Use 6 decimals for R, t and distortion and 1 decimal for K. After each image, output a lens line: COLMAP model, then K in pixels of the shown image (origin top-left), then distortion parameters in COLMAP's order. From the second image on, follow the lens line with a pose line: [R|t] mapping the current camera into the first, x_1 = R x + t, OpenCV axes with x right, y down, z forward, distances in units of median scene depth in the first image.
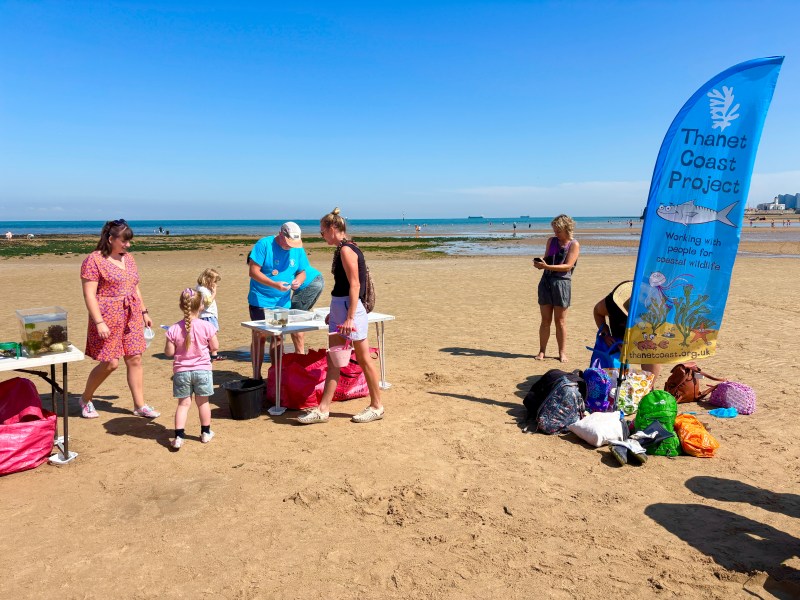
lens RADIAL K [[604.1, 0, 400.0], [0, 604.1, 299.2], [0, 0, 1]] dist [-0.004205, -0.000824]
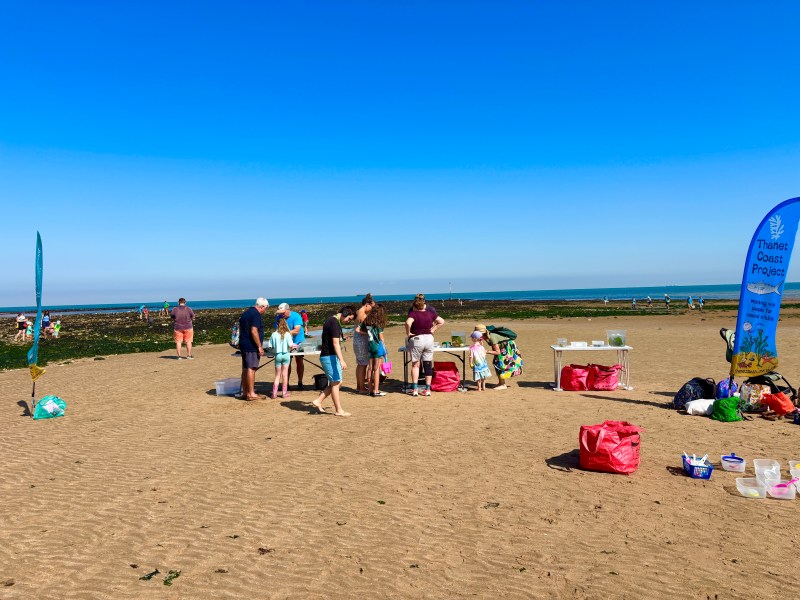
lens RADIAL K [[604.1, 0, 400.0], [0, 604.1, 301.4], [0, 0, 1]] dist [-0.004205, -0.000824]
pose [[0.701518, -0.008416, -0.712602, 0.991723], [-0.066972, 0.994727, -0.077678, 0.098112], [0.709498, 0.102217, 0.697255, -0.929592]]
